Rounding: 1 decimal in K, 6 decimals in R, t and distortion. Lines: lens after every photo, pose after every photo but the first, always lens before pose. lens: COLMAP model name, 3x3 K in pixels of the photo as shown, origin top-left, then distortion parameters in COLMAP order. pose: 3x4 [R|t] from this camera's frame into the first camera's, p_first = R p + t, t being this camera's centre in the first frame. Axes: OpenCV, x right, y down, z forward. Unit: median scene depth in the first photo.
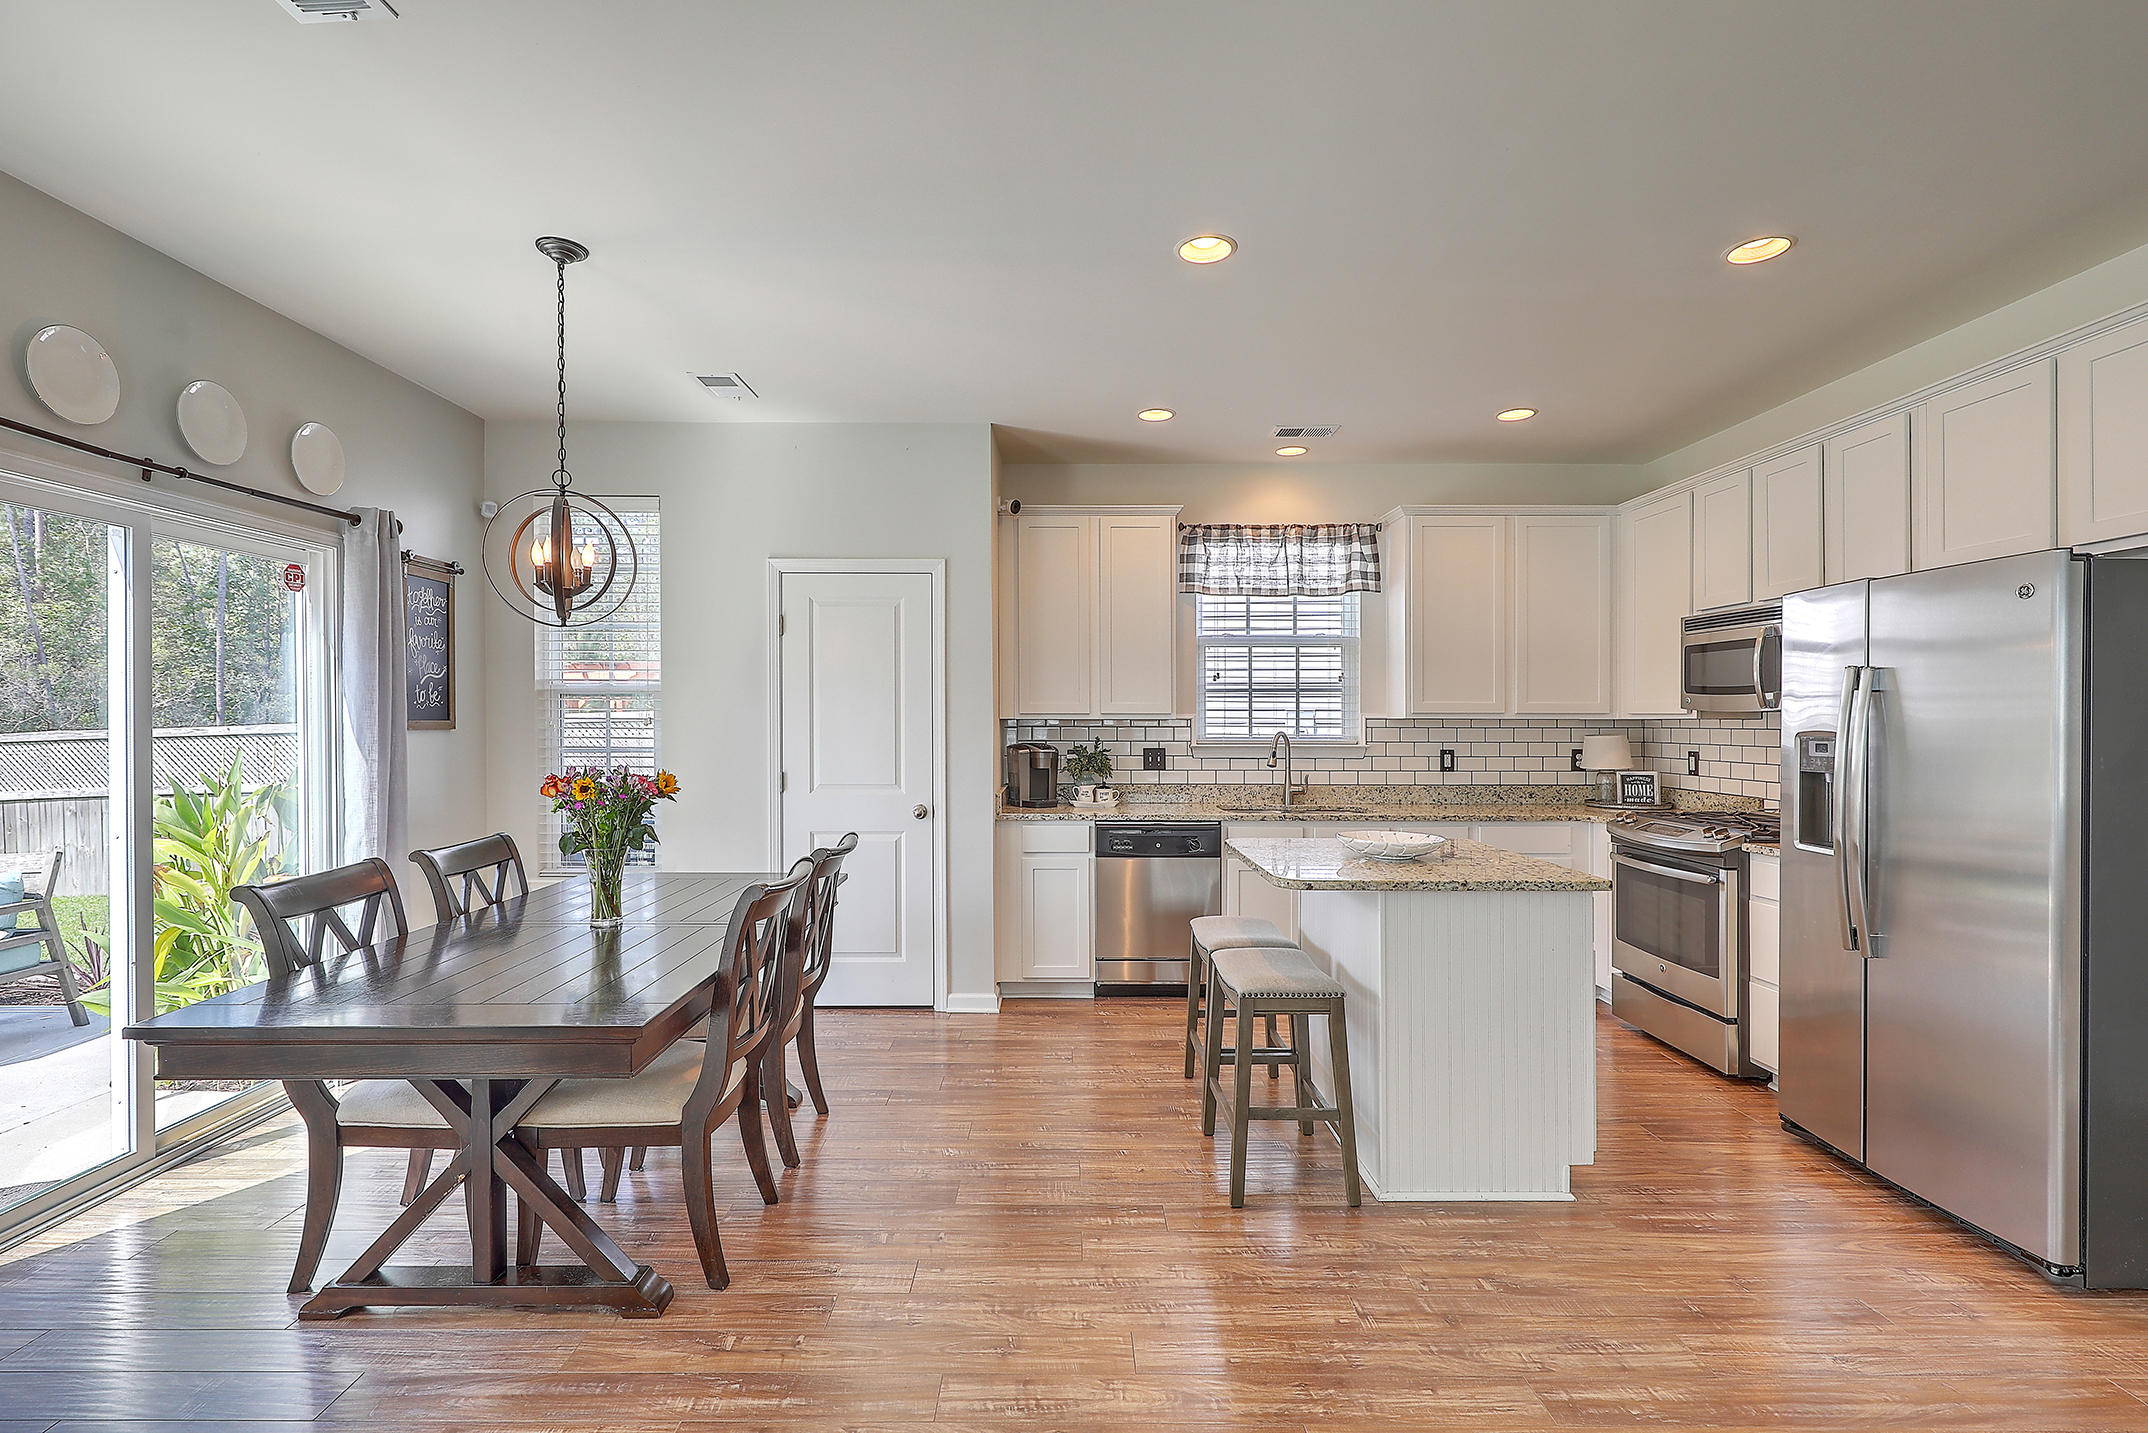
lens RADIAL K [[974.1, 0, 1075.7], [0, 974.1, 722.8], [0, 0, 1]] dist [0.000474, 0.000408]
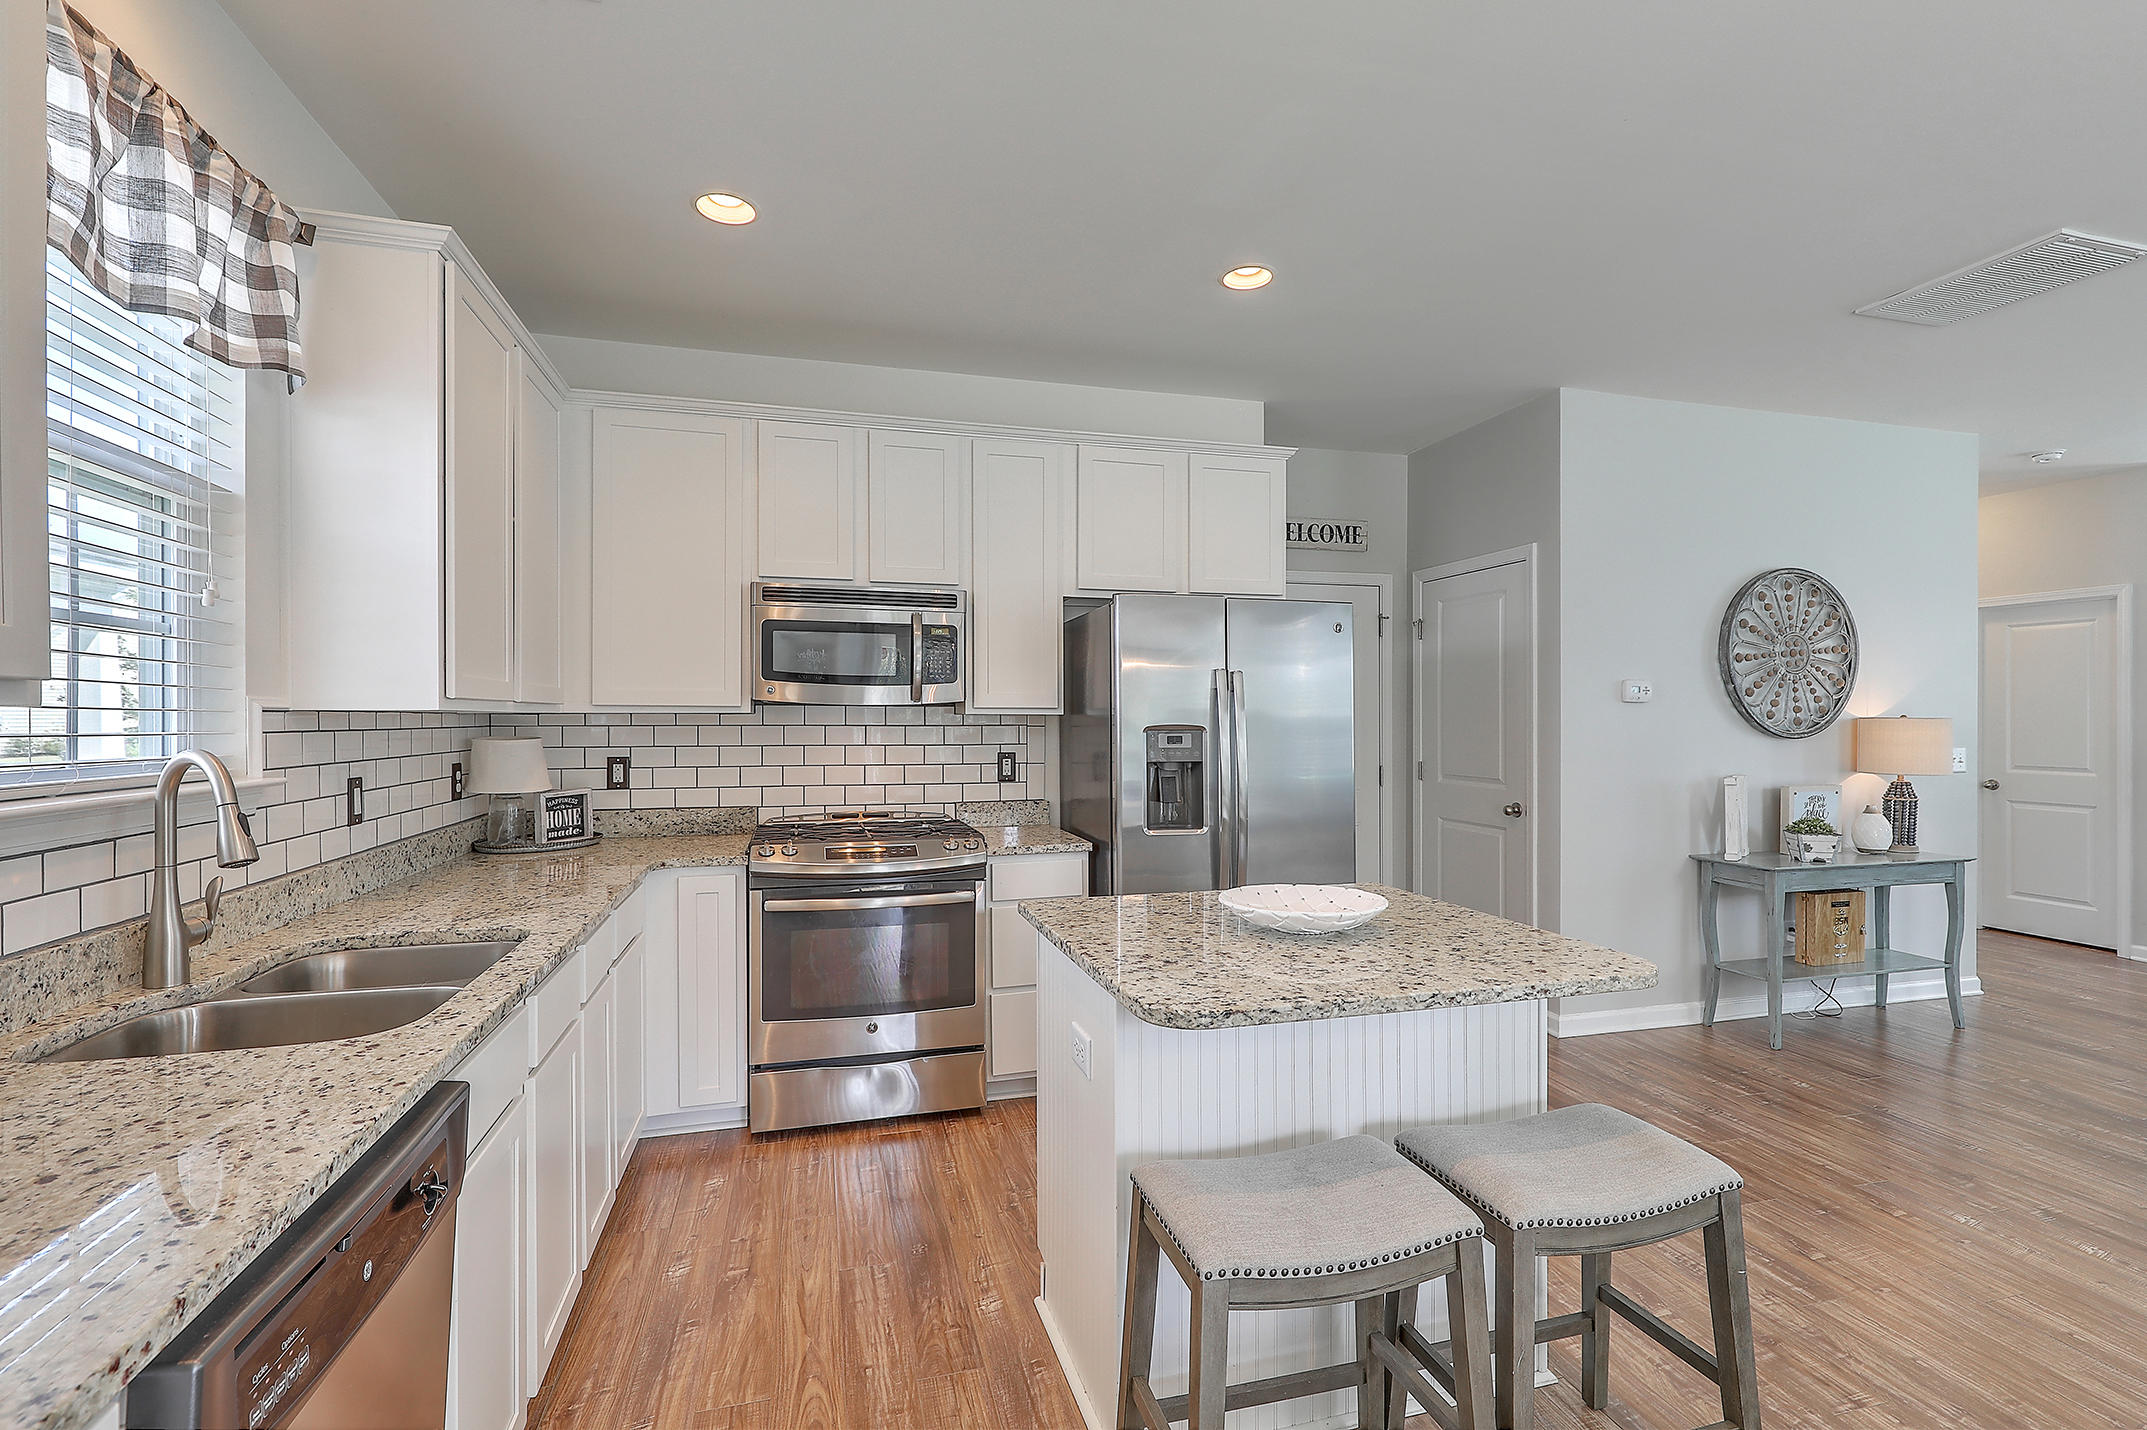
lens RADIAL K [[959.8, 0, 1073.5], [0, 959.8, 715.0], [0, 0, 1]] dist [-0.000305, -0.000006]
pose [[-0.249128, 0.001267, 0.968470, -0.150302], [0.002366, 0.999997, -0.000700, -0.001132], [-0.968468, 0.002117, -0.249131, 0.795127]]
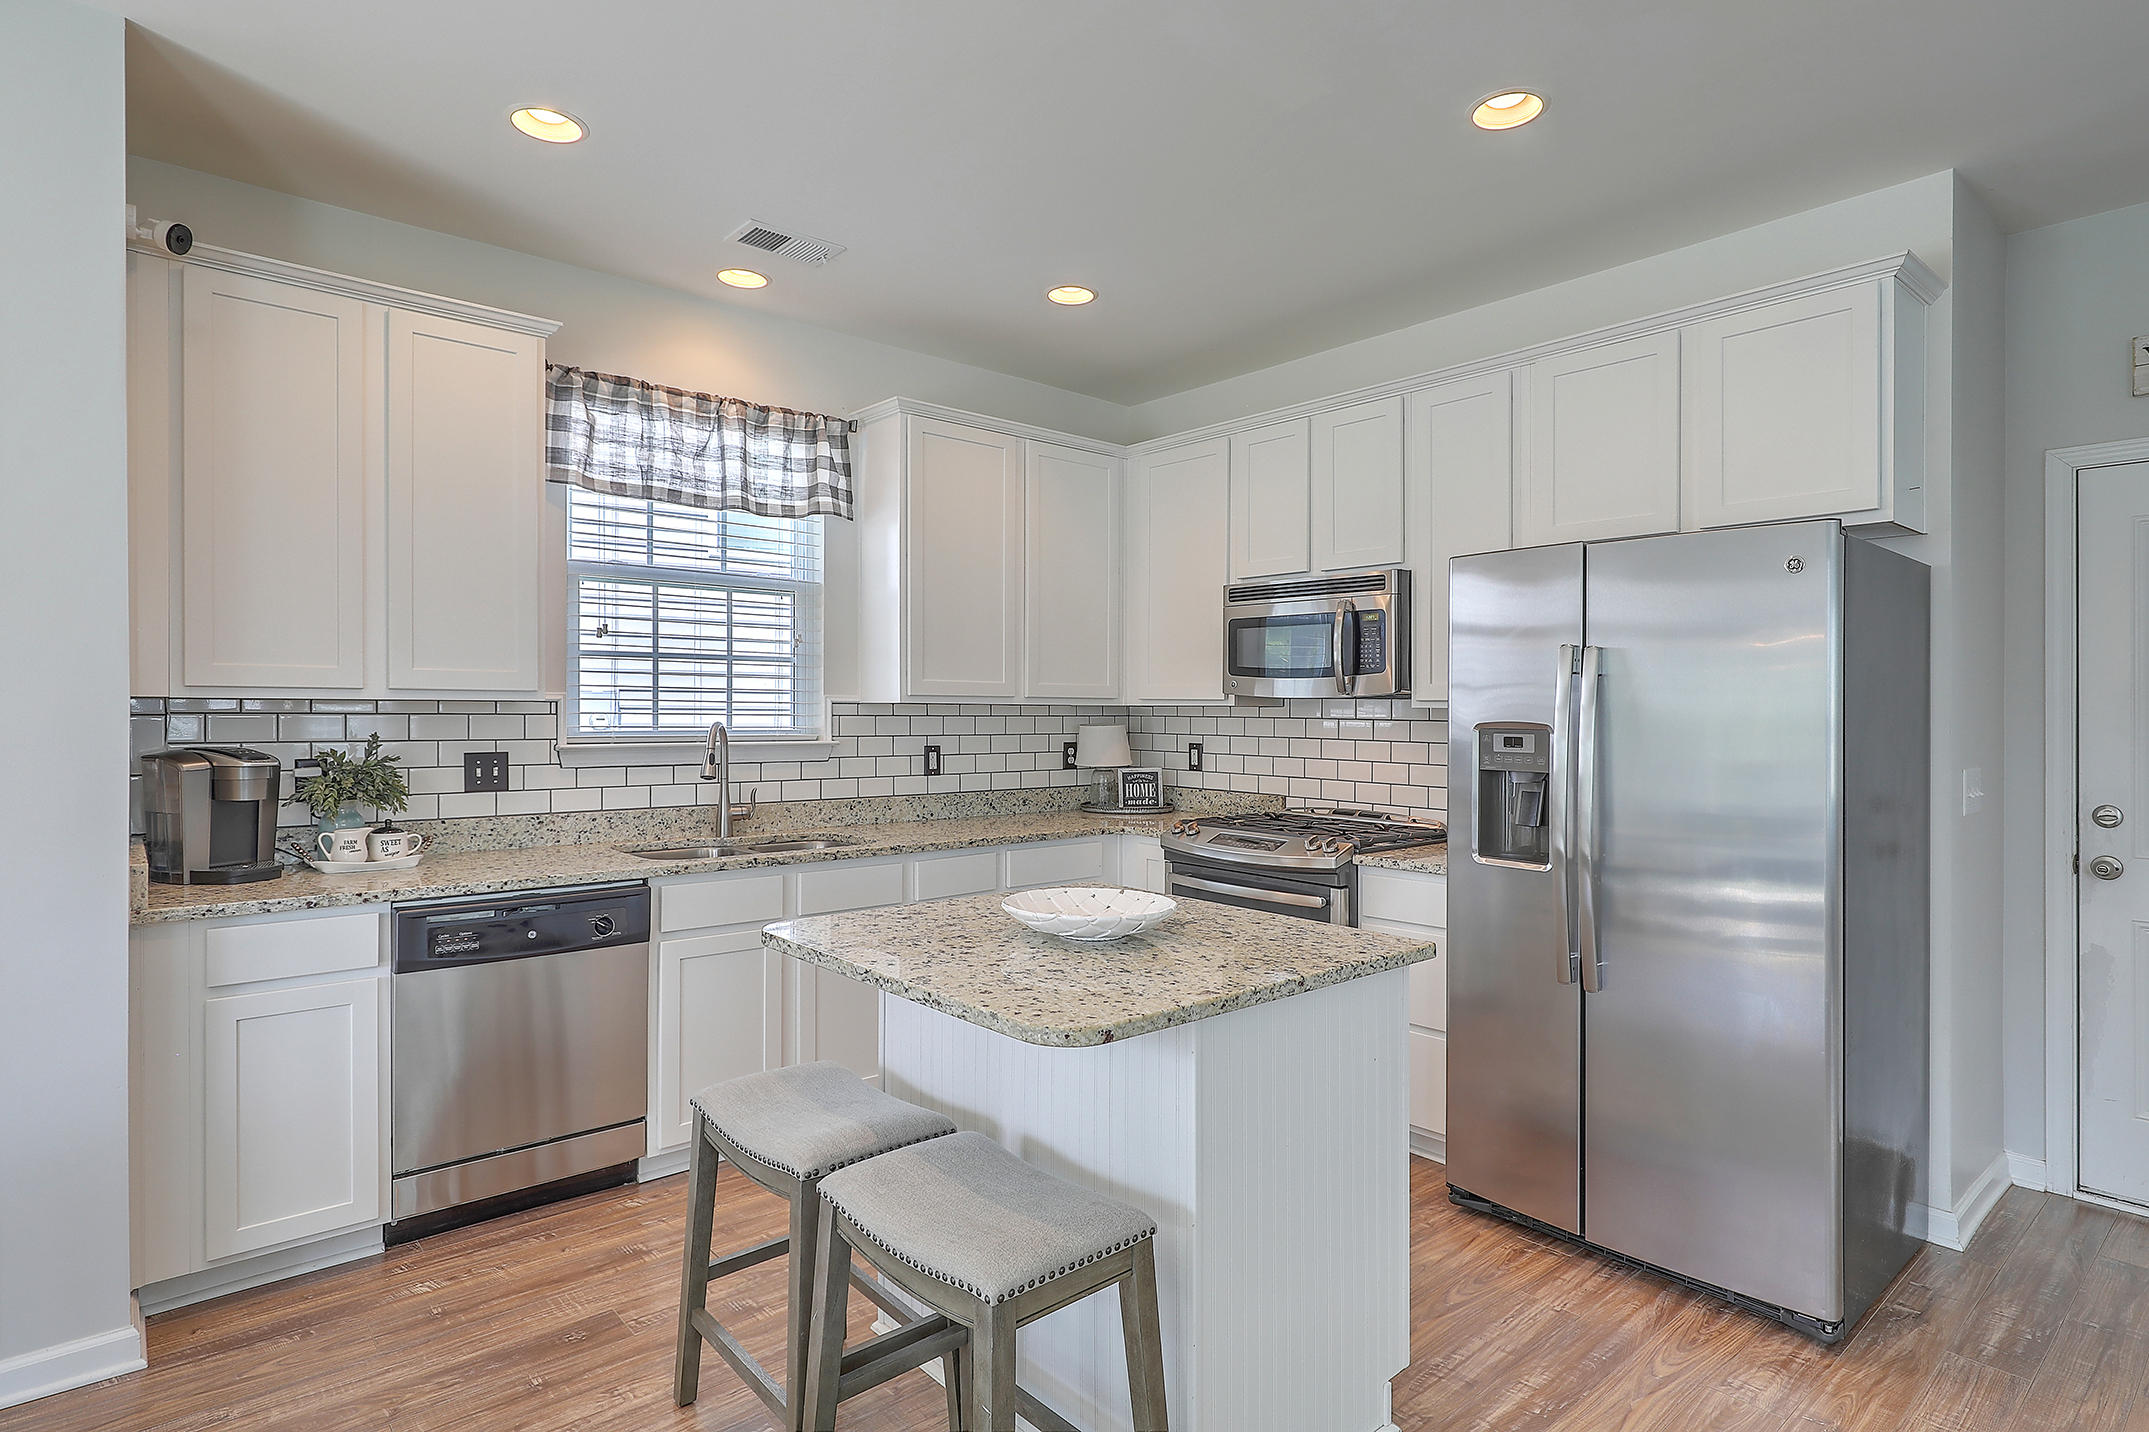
lens RADIAL K [[1104.5, 0, 1100.8], [0, 1104.5, 709.7], [0, 0, 1]] dist [0.003073, -0.000552]
pose [[0.754723, 0.003409, 0.656035, -0.070487], [-0.004670, 0.999989, 0.000177, -0.000316], [-0.656027, -0.003198, 0.754731, 0.293875]]
